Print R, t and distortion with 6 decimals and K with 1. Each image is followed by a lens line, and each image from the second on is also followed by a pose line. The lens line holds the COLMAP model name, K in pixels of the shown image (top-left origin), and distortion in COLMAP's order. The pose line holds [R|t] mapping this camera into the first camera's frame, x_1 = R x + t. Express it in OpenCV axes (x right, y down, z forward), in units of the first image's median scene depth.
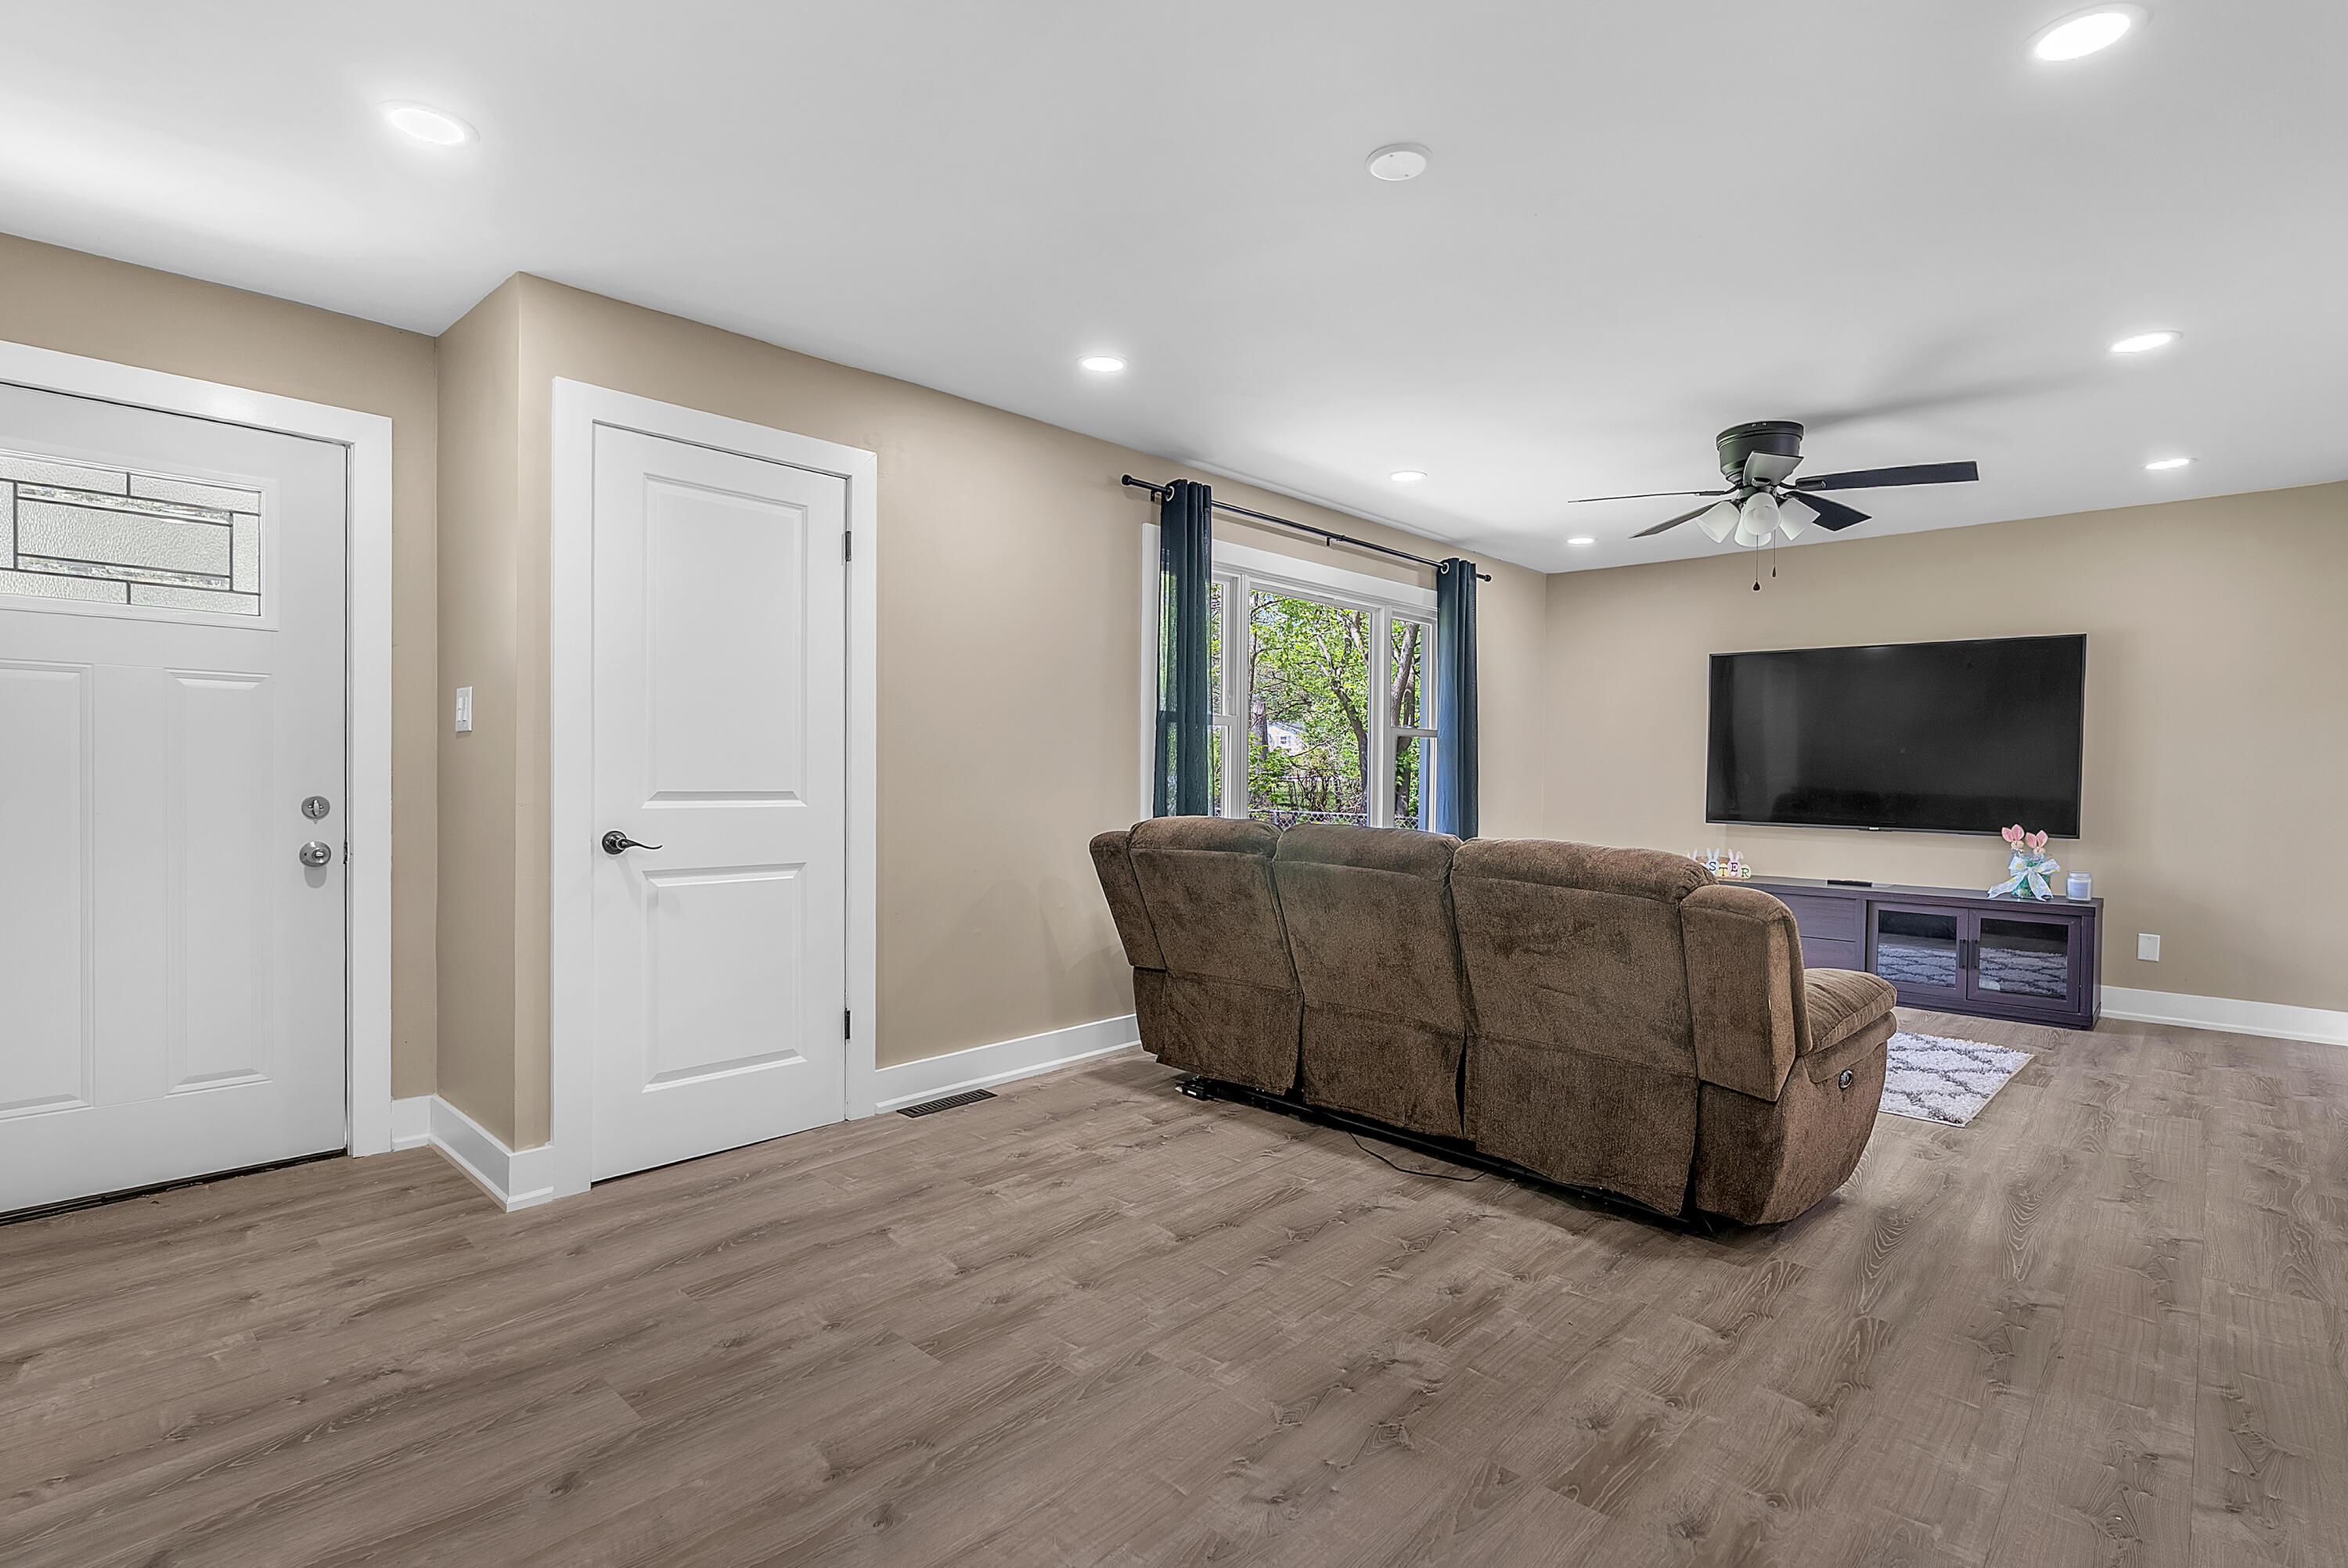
lens RADIAL K [[1131.5, 0, 1174.0], [0, 1131.5, 784.0], [0, 0, 1]] dist [-0.001299, -0.000286]
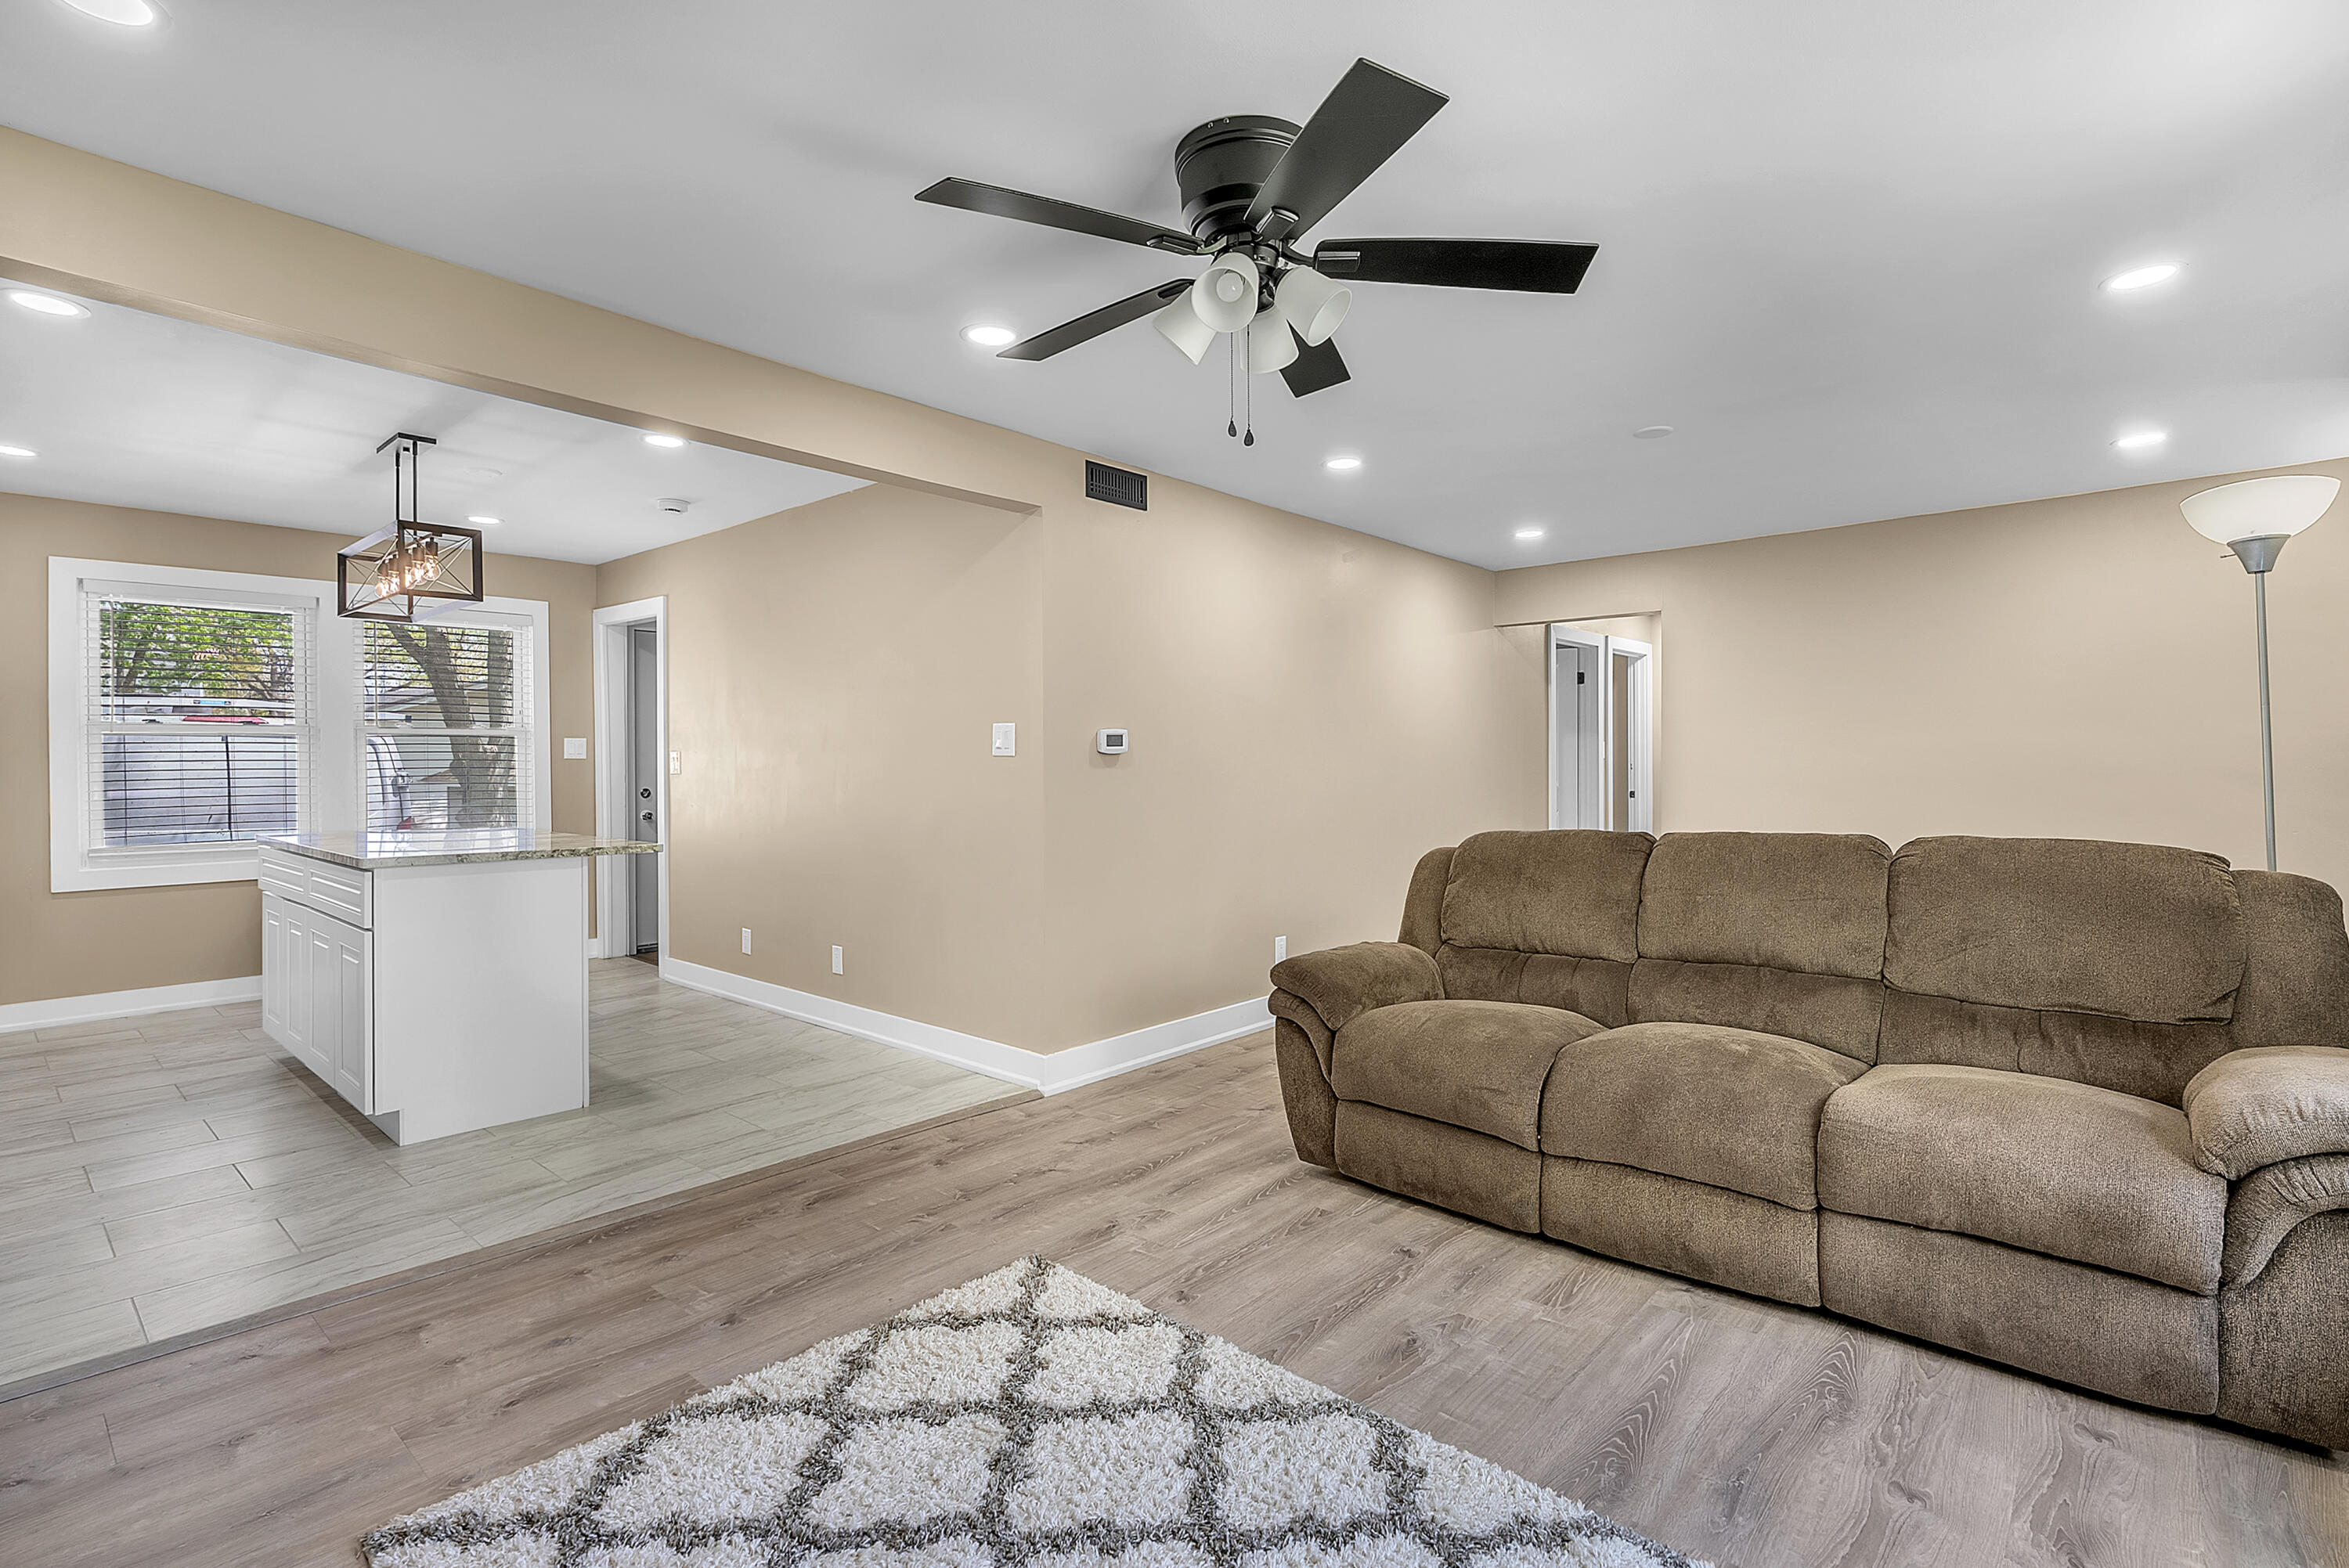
lens RADIAL K [[1107.8, 0, 1168.6], [0, 1107.8, 760.6], [0, 0, 1]] dist [0.002749, 0.000041]
pose [[-0.999621, -0.011012, -0.025233, 0.444483], [-0.011293, 0.999875, 0.011054, -0.021945], [0.025108, 0.011335, -0.999620, 1.209583]]
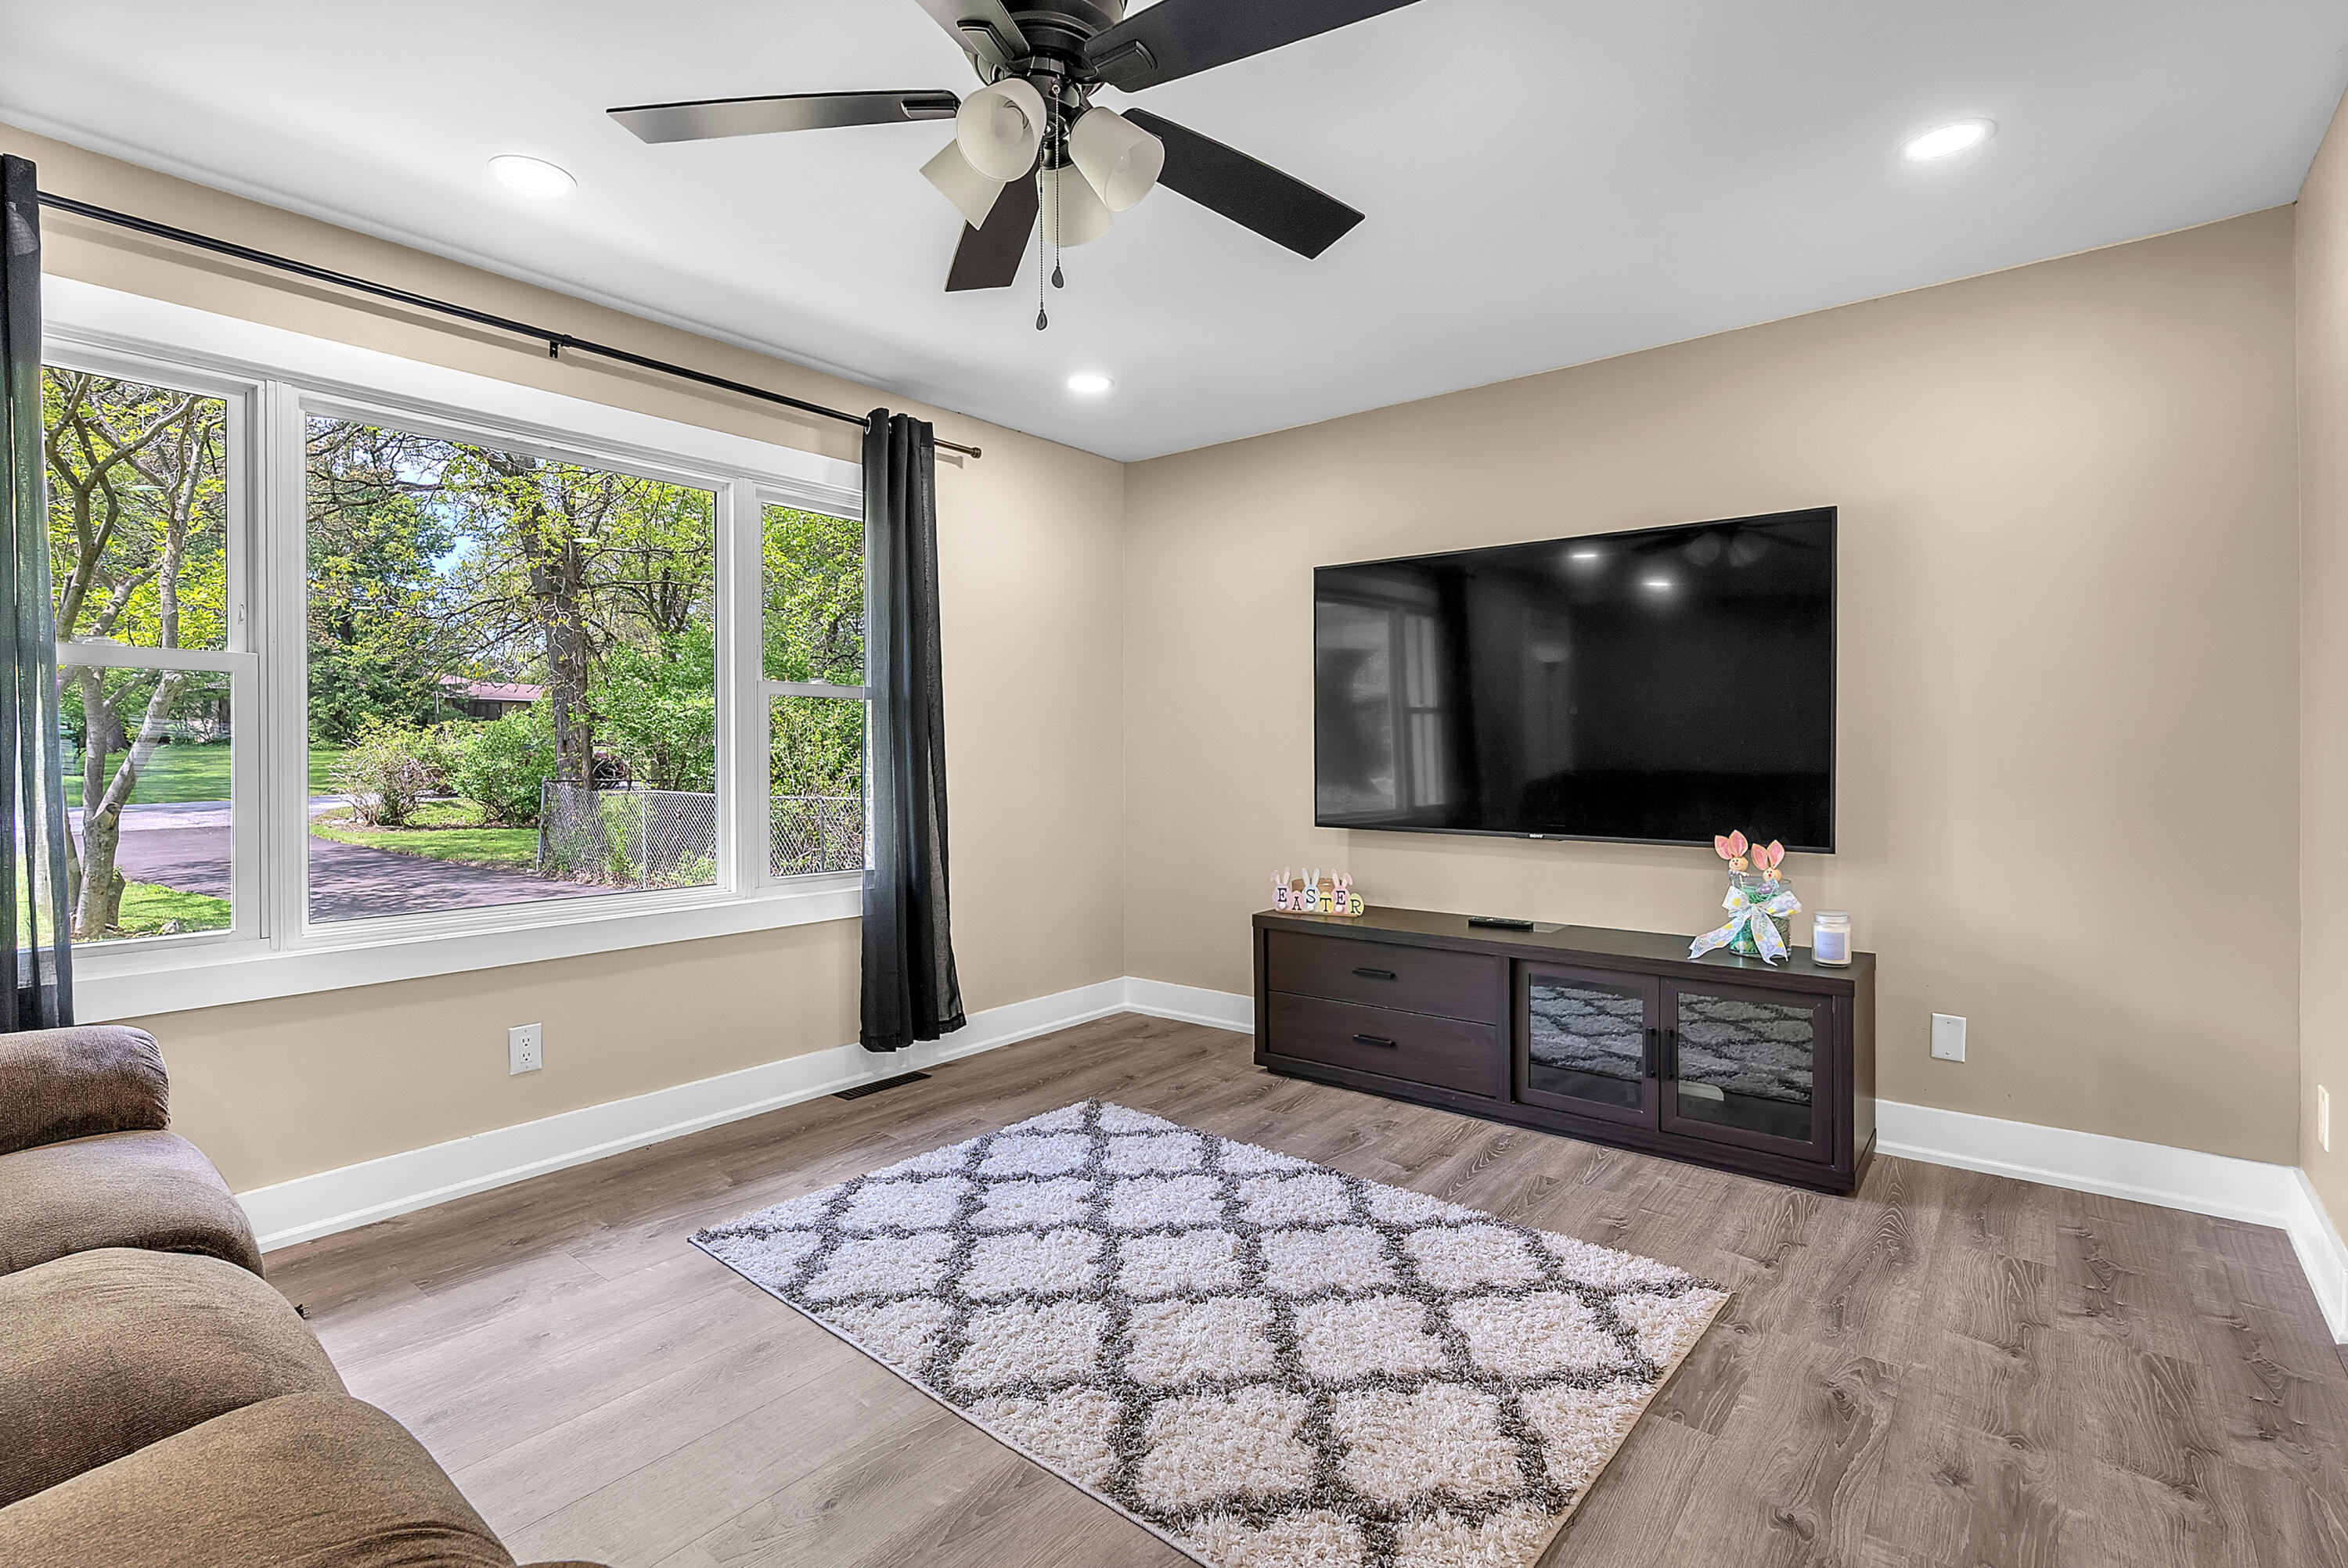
lens RADIAL K [[1107.3, 0, 1168.1], [0, 1107.3, 760.6], [0, 0, 1]] dist [0.002749, 0.000041]
pose [[0.997072, -0.016224, 0.074723, 0.413753], [0.016662, 0.999847, -0.005246, -0.002944], [-0.074626, 0.006475, 0.997191, 0.451054]]
